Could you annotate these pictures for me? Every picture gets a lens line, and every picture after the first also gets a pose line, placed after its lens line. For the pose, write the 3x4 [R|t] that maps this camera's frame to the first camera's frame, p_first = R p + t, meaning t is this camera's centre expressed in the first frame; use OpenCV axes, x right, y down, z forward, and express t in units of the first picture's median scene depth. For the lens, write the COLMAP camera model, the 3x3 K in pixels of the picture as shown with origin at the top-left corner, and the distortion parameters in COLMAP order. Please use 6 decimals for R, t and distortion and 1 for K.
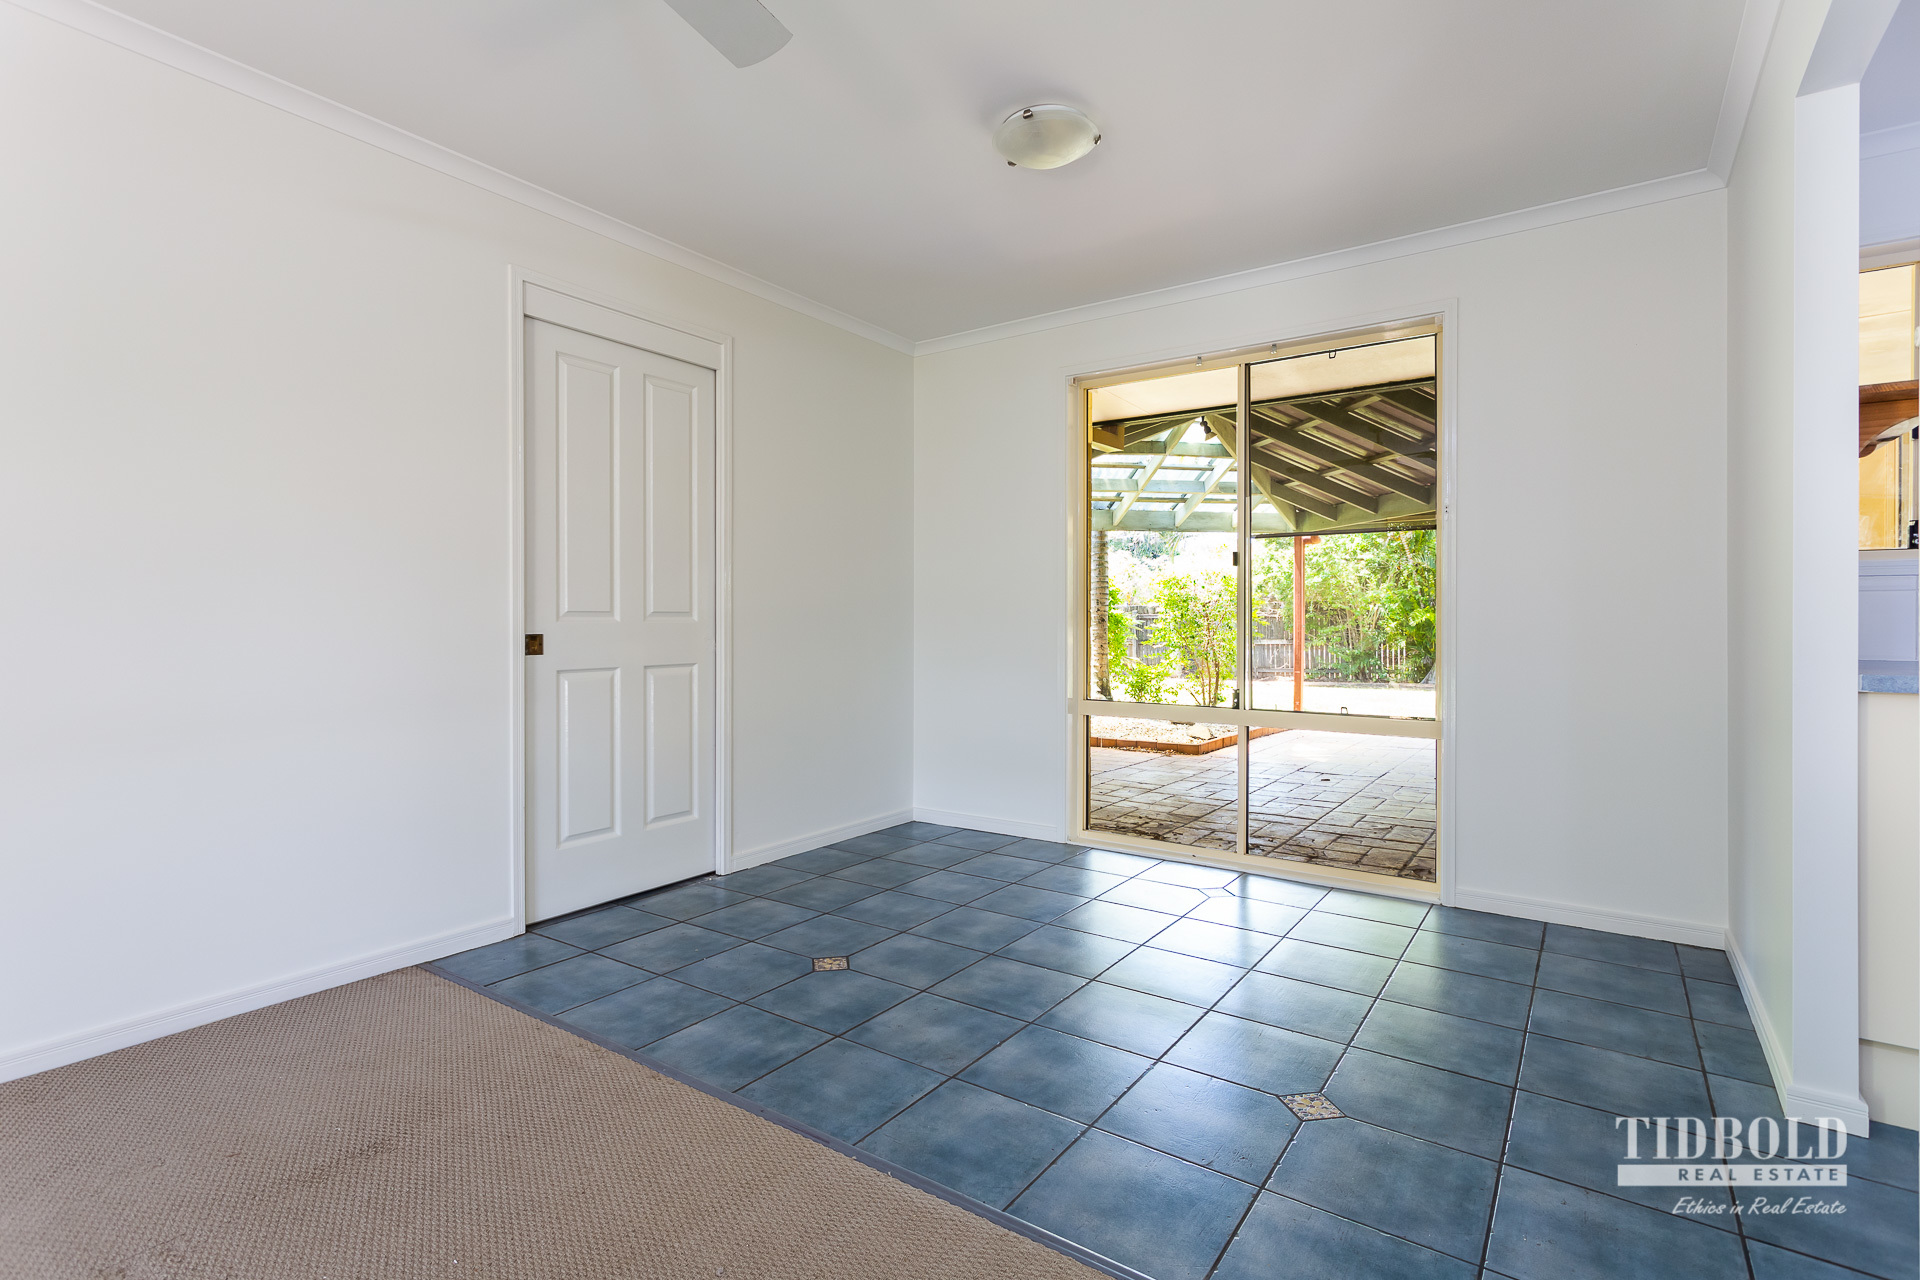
lens RADIAL K [[918.9, 0, 964.3], [0, 918.9, 641.6], [0, 0, 1]] dist [0.001618, 0.000198]
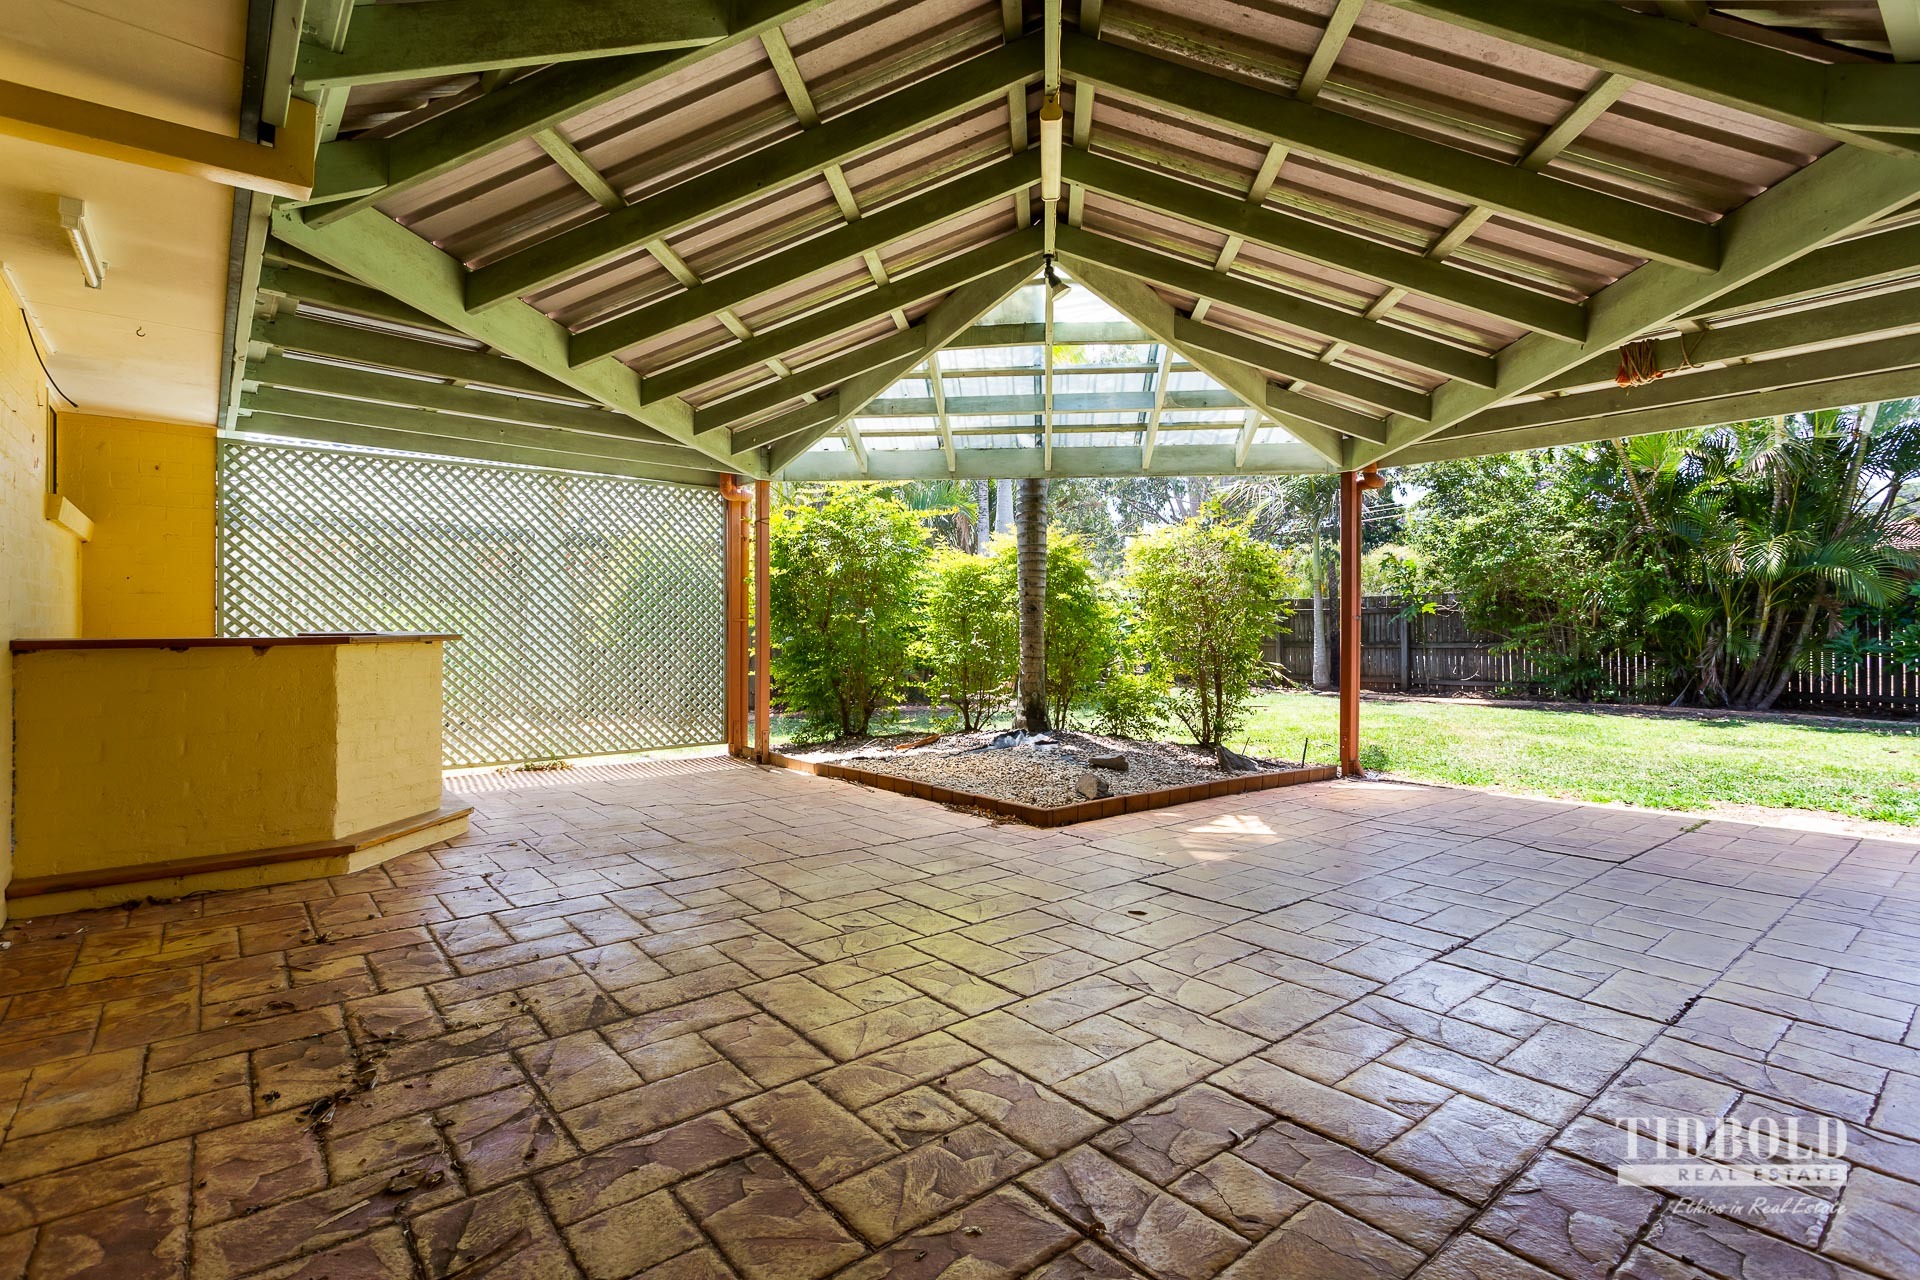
lens RADIAL K [[918.9, 0, 963.7], [0, 918.9, 625.8], [0, 0, 1]] dist [0.001618, 0.000198]
pose [[0.965592, 0.003848, -0.260035, 0.171182], [-0.006912, 0.999917, -0.010868, -0.003549], [0.259972, 0.012292, 0.965538, 0.205342]]
